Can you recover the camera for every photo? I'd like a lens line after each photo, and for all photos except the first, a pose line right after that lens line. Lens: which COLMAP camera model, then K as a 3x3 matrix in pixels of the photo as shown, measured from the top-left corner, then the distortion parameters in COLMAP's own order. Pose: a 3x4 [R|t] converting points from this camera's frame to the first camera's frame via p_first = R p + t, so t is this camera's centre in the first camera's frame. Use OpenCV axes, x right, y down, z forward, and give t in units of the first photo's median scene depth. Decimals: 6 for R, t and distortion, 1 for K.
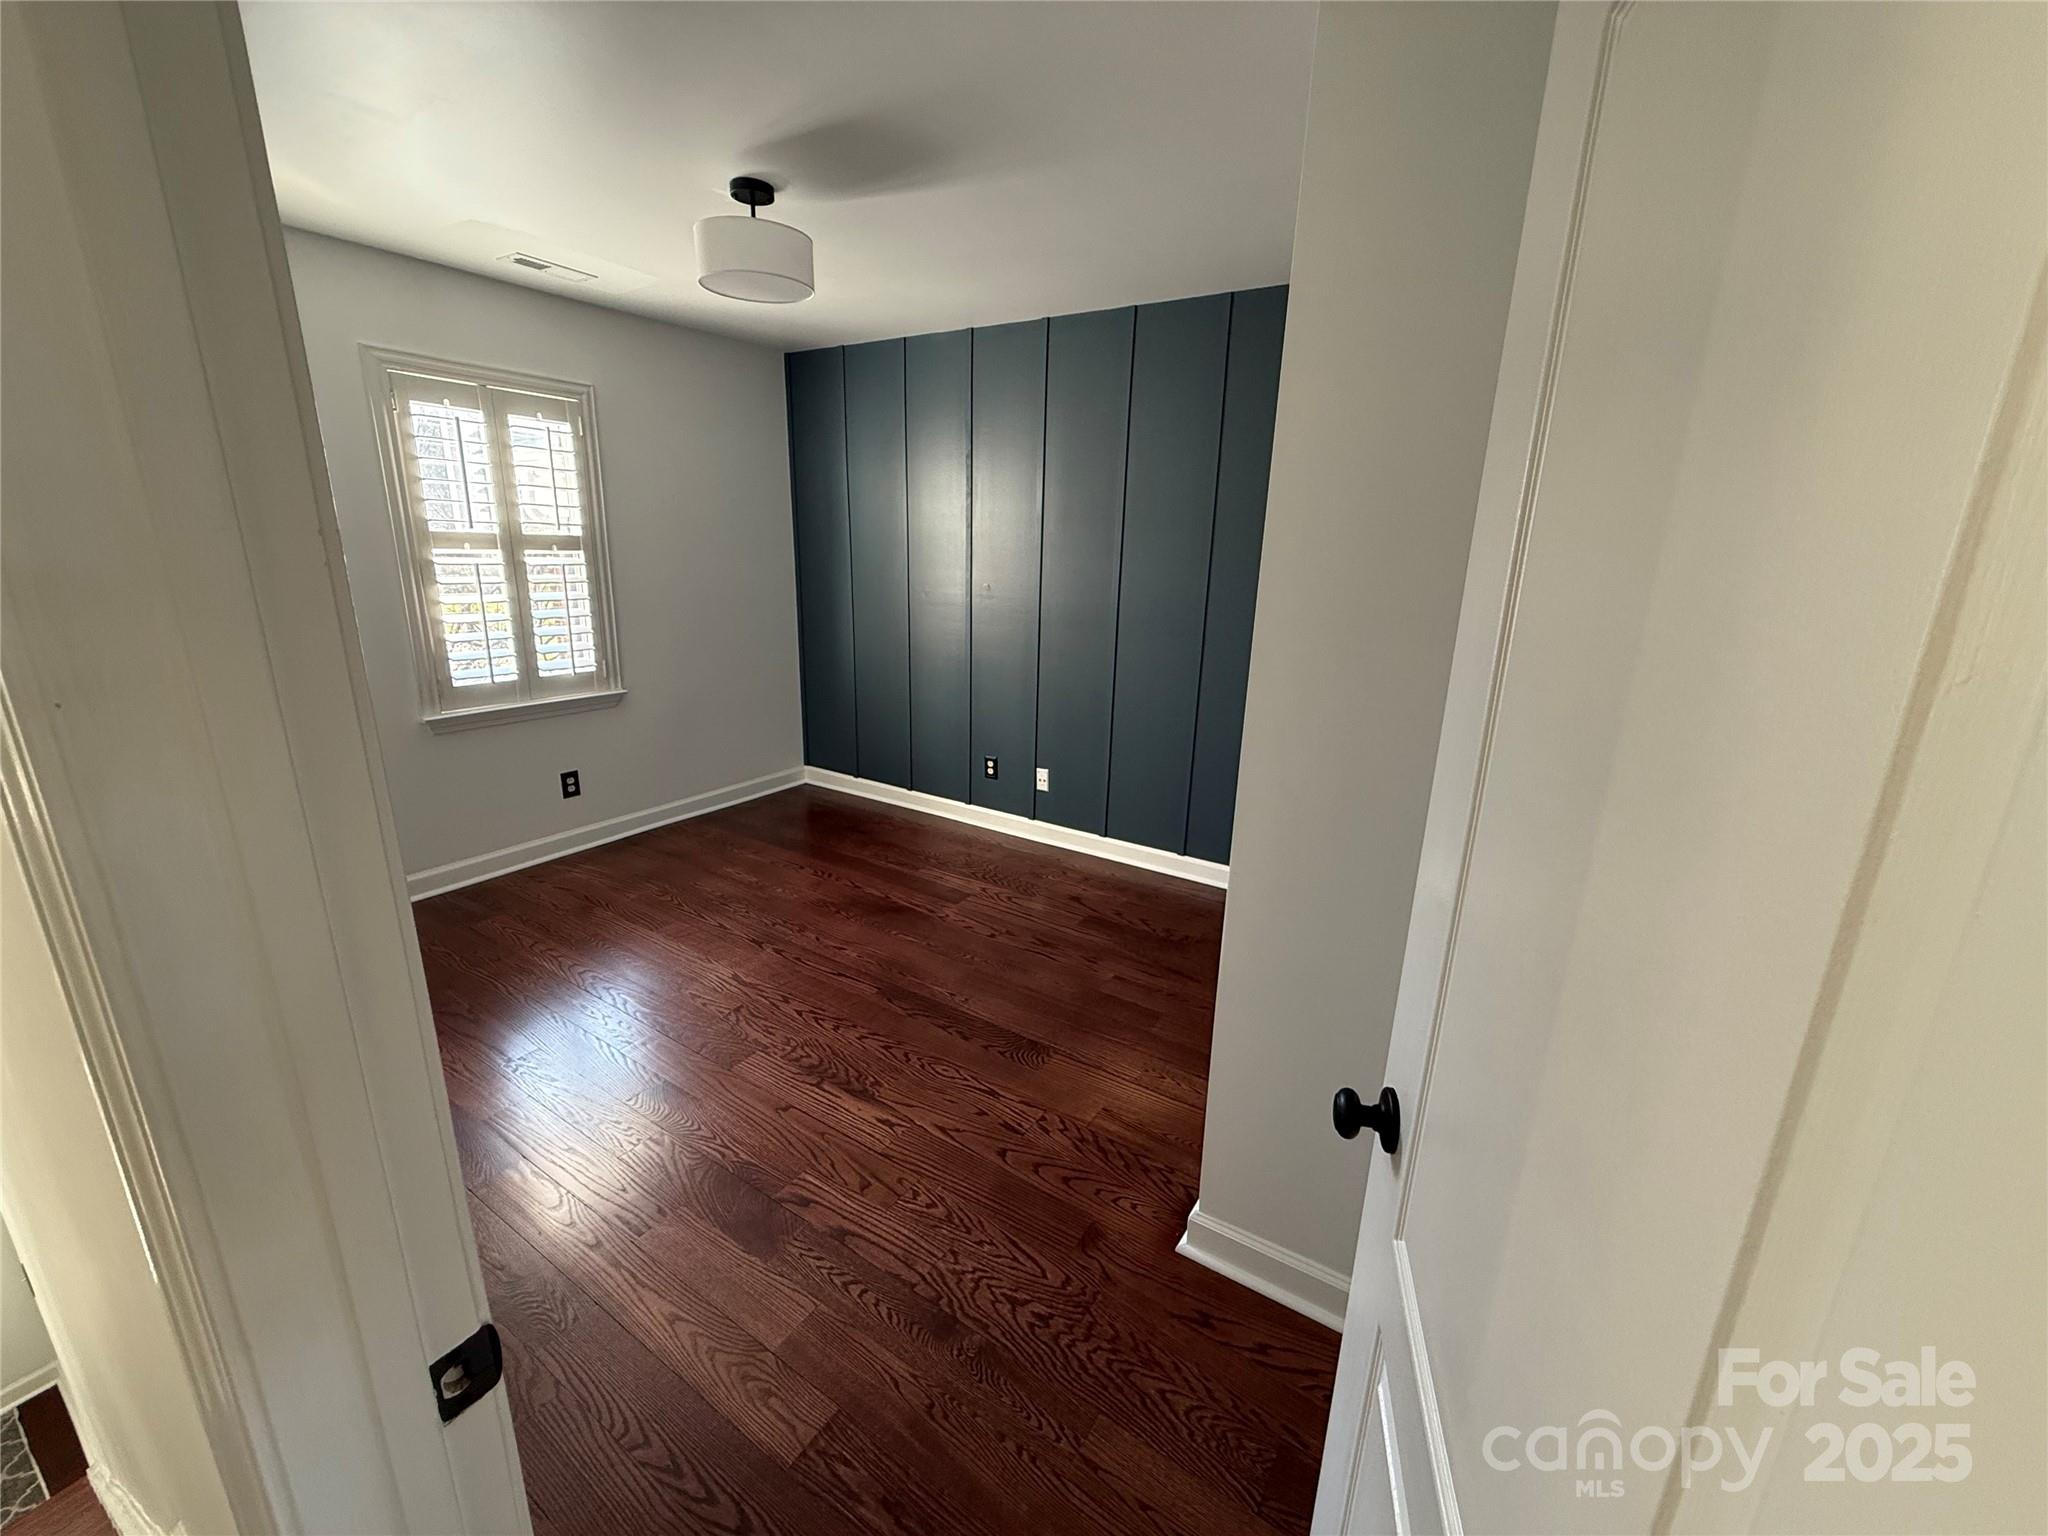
lens RADIAL K [[814.1, 0, 1024.9], [0, 814.1, 762.6], [0, 0, 1]] dist [0.003029, 0.001052]
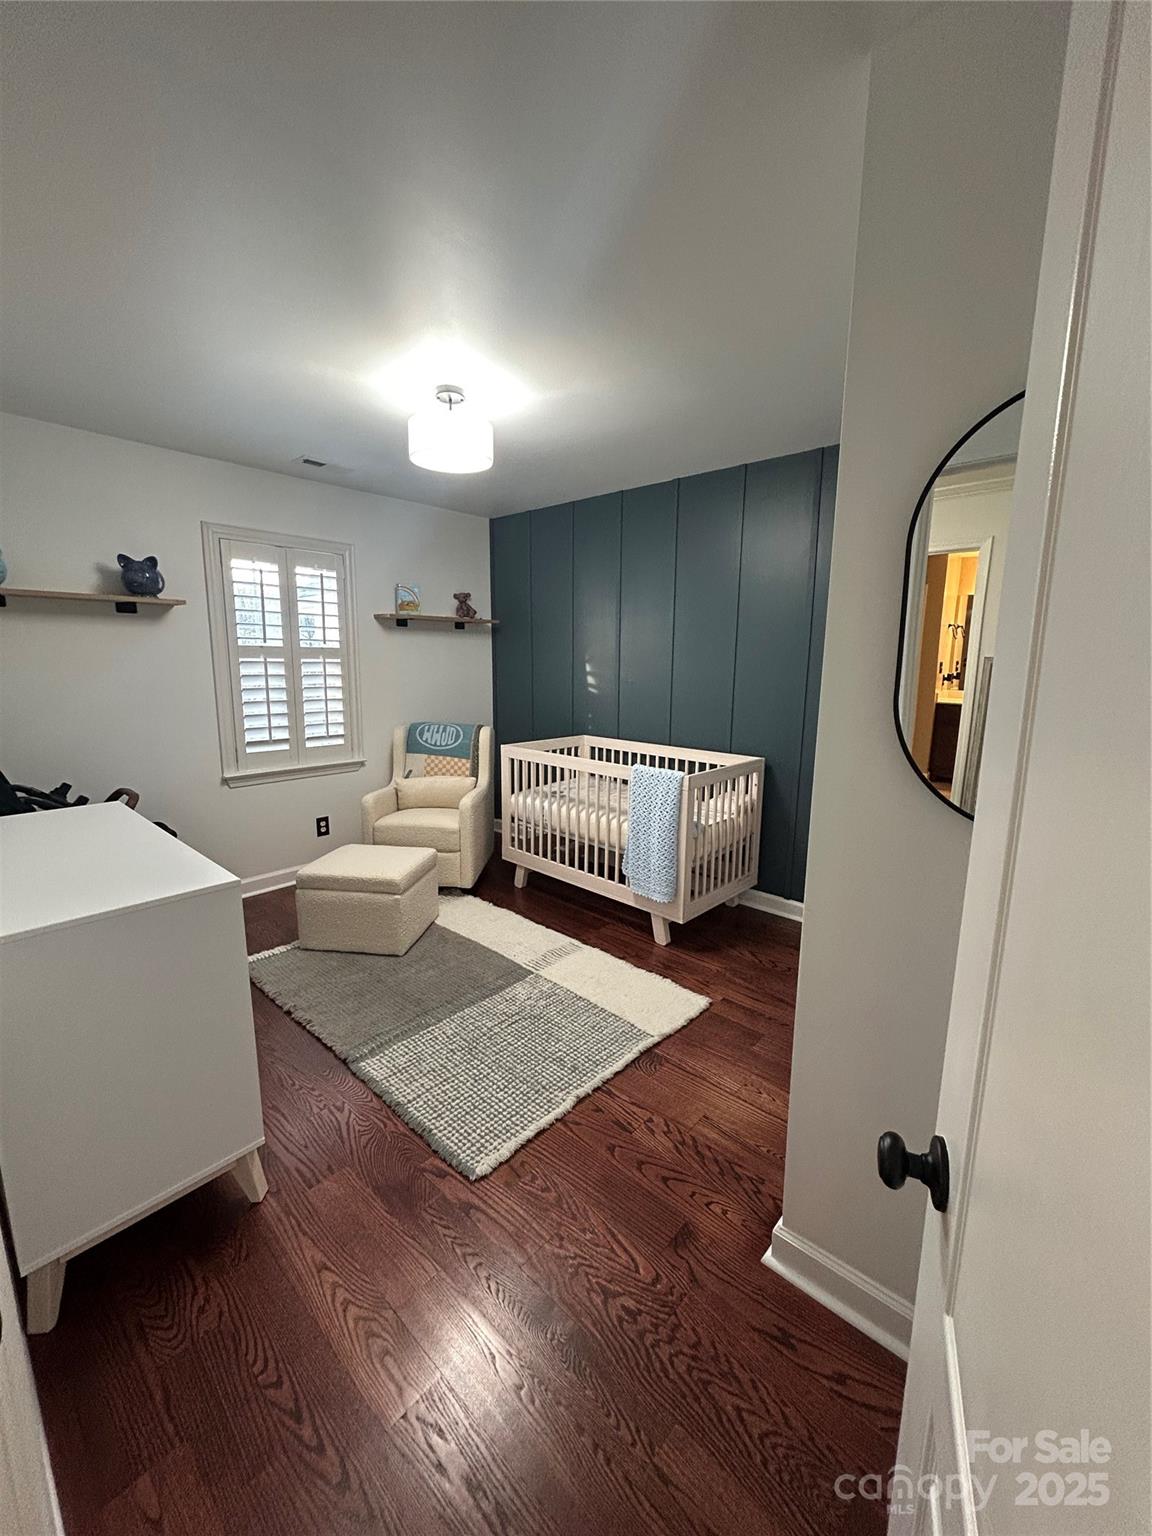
lens RADIAL K [[610.4, 0, 583.2], [0, 610.4, 767.0], [0, 0, 1]] dist [0.005552, -0.000341]
pose [[0.987616, 0.011533, -0.156469, 0.072580], [-0.026376, 0.995305, -0.093123, 0.023480], [0.154660, 0.096097, 0.983283, 0.096322]]
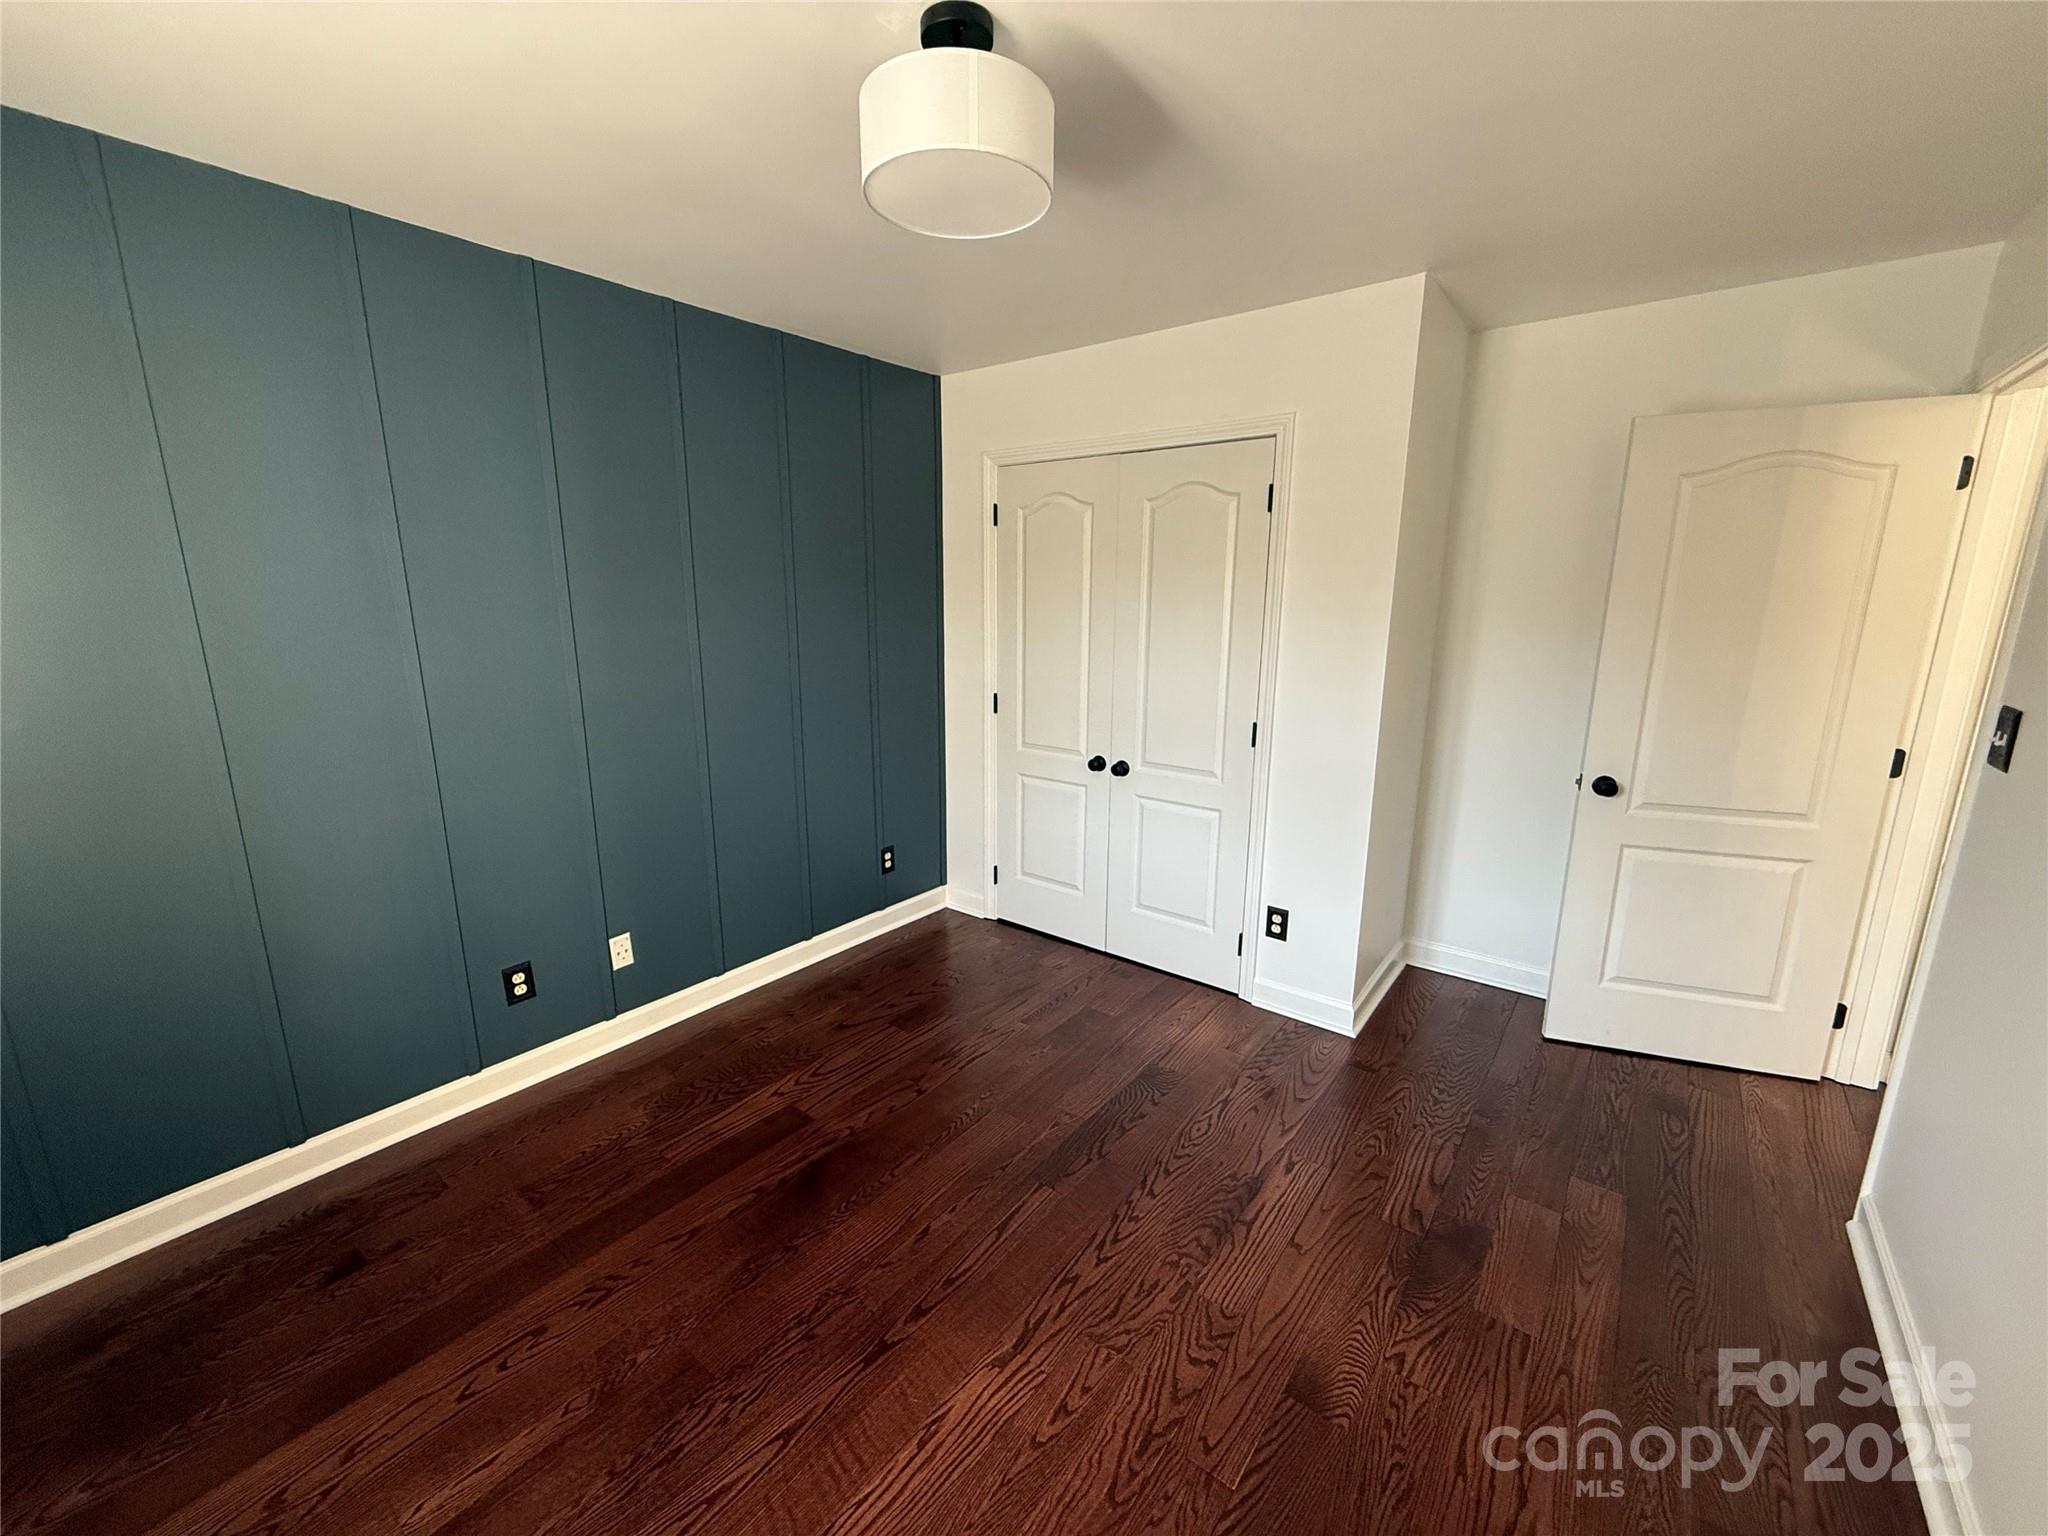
lens RADIAL K [[814.1, 0, 1013.4], [0, 814.1, 760.5], [0, 0, 1]] dist [0.003029, 0.001052]
pose [[0.099877, -0.229019, 0.968285, -1.318430], [0.266125, 0.943846, 0.195788, -0.407343], [-0.958750, 0.238130, 0.155217, 1.284568]]
